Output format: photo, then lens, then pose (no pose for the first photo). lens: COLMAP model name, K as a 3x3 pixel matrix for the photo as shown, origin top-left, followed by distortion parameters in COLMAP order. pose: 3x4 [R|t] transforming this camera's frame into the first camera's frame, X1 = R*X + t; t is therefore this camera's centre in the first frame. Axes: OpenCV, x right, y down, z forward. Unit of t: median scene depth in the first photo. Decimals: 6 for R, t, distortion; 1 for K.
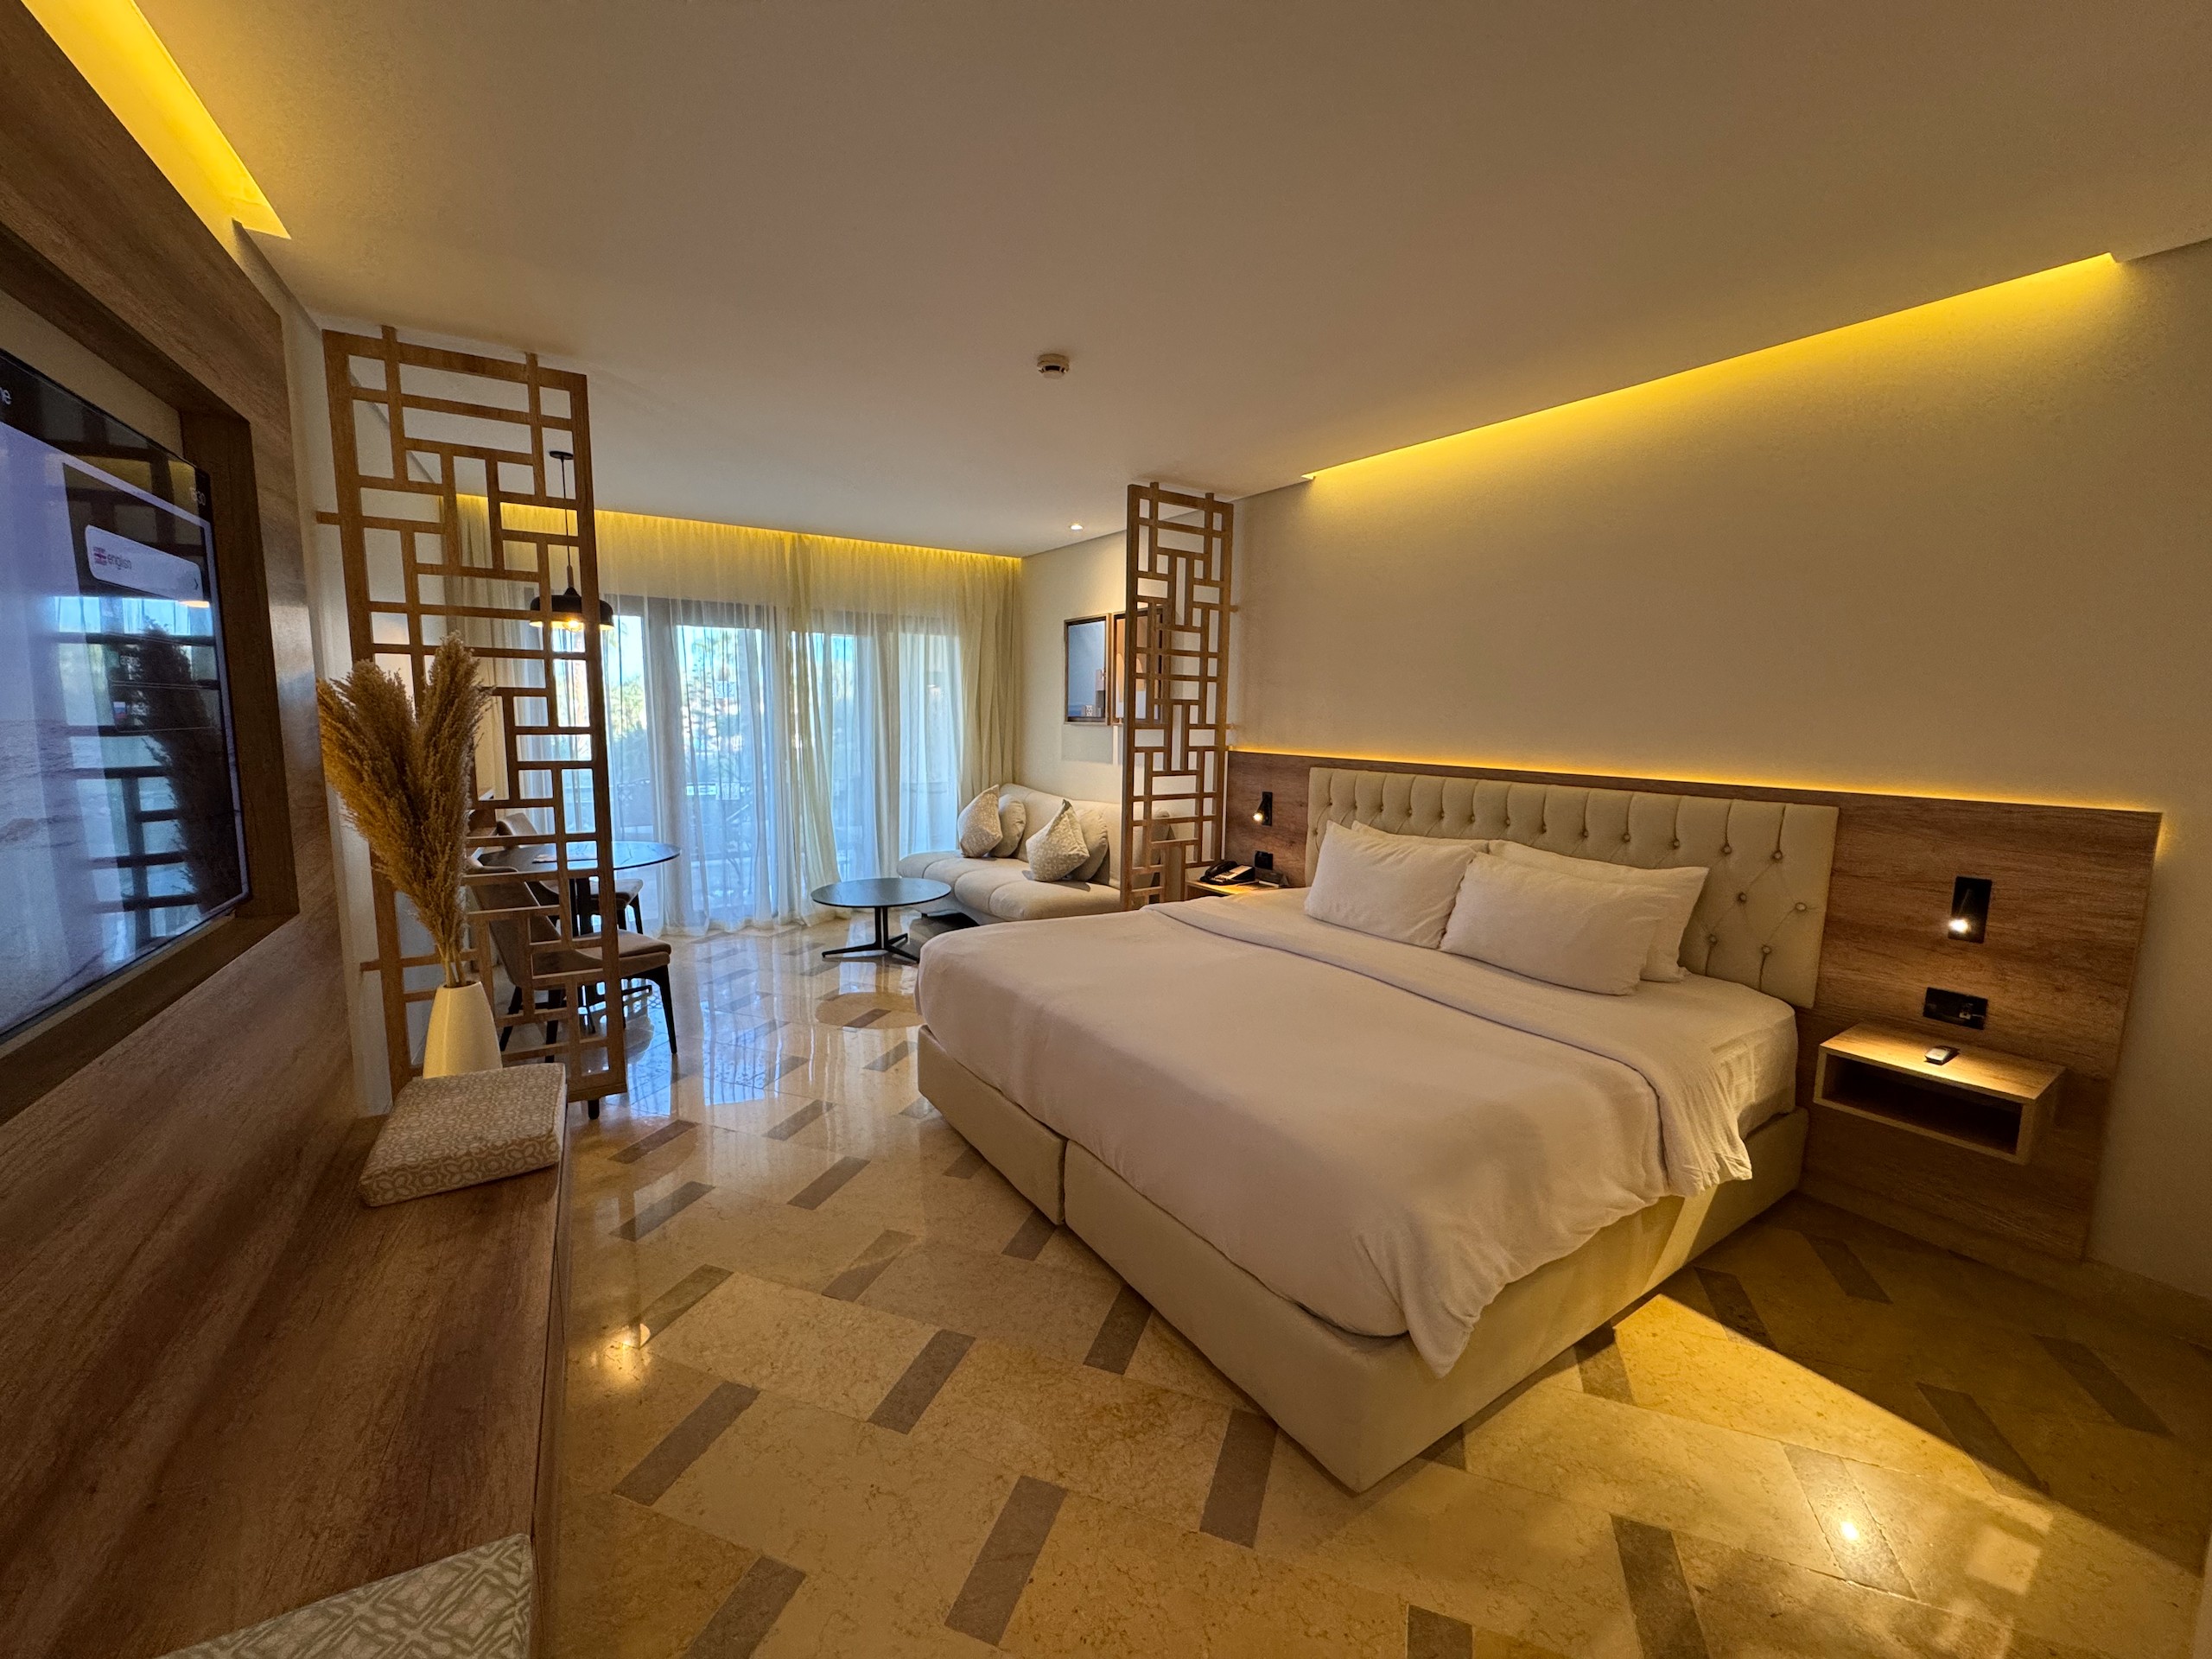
lens RADIAL K [[876.7, 0, 1106.0], [0, 876.7, 829.5], [0, 0, 1]] dist [-0.002139, -0.000125]
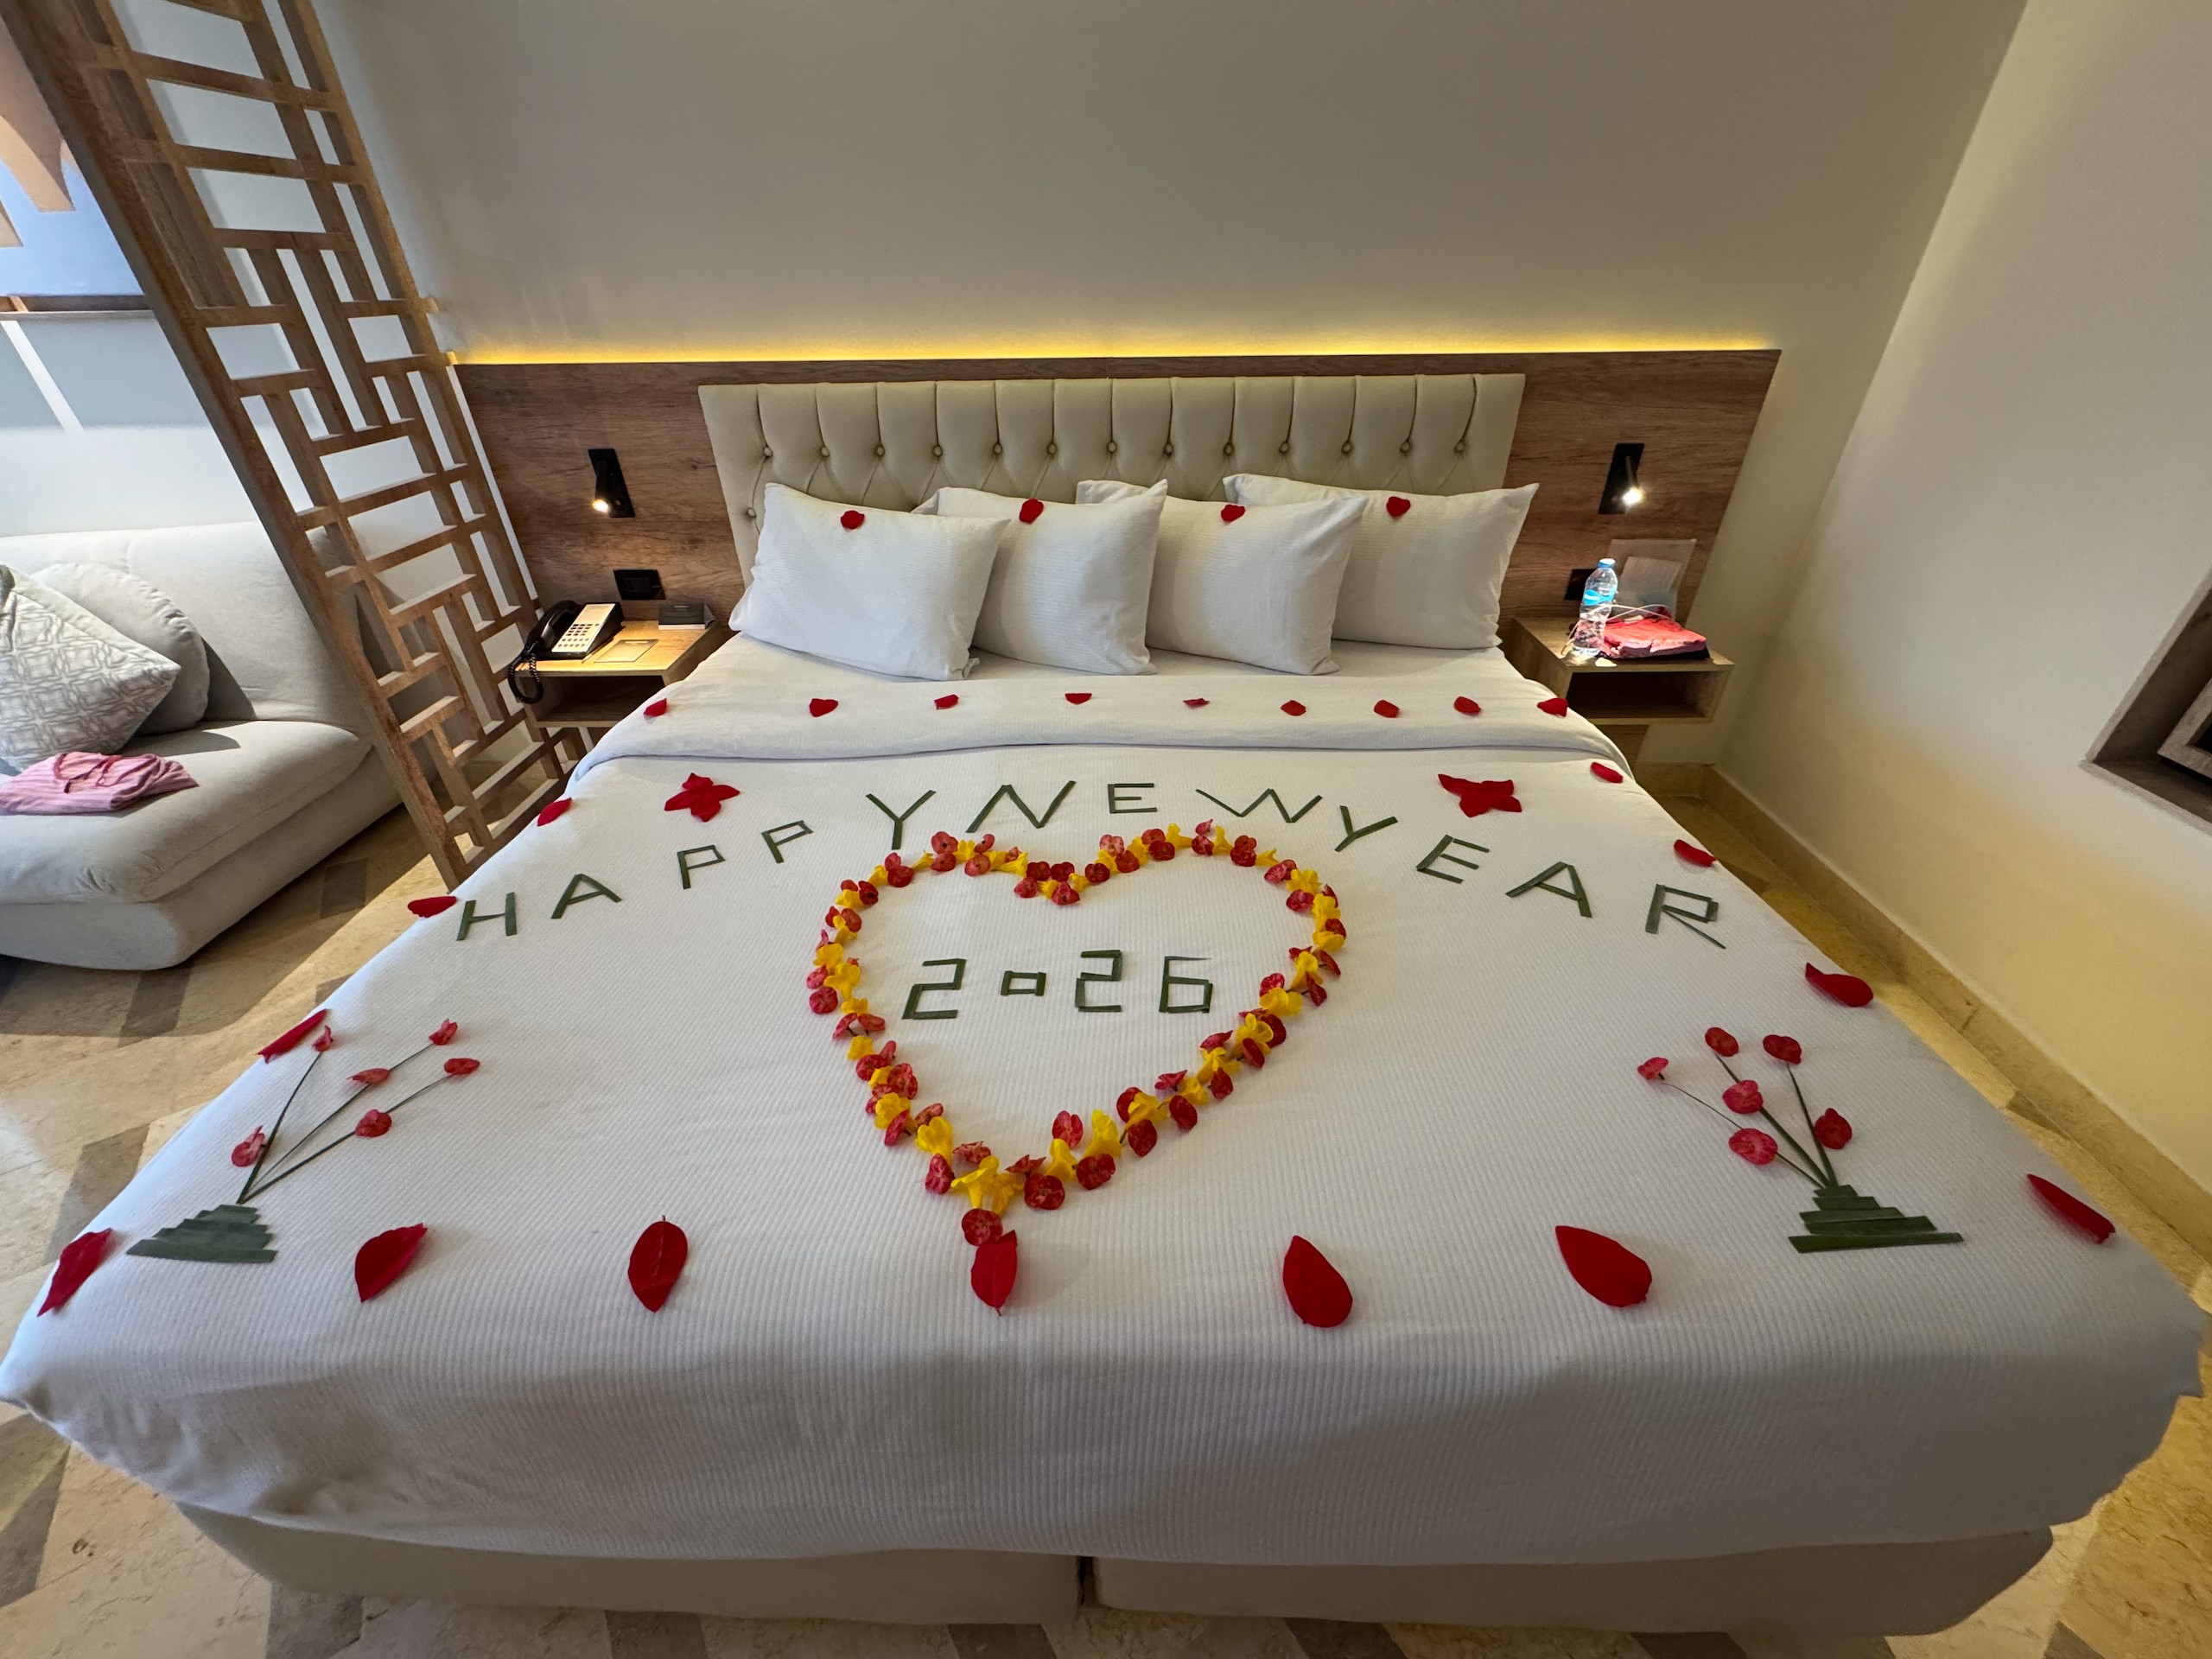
lens RADIAL K [[876.7, 0, 1106.0], [0, 876.7, 829.5], [0, 0, 1]] dist [-0.002139, -0.000125]
pose [[0.581899, -0.456733, 0.672896, -0.085795], [0.129696, 0.868932, 0.477636, -0.055534], [-0.802852, -0.190664, 0.564868, 0.435061]]
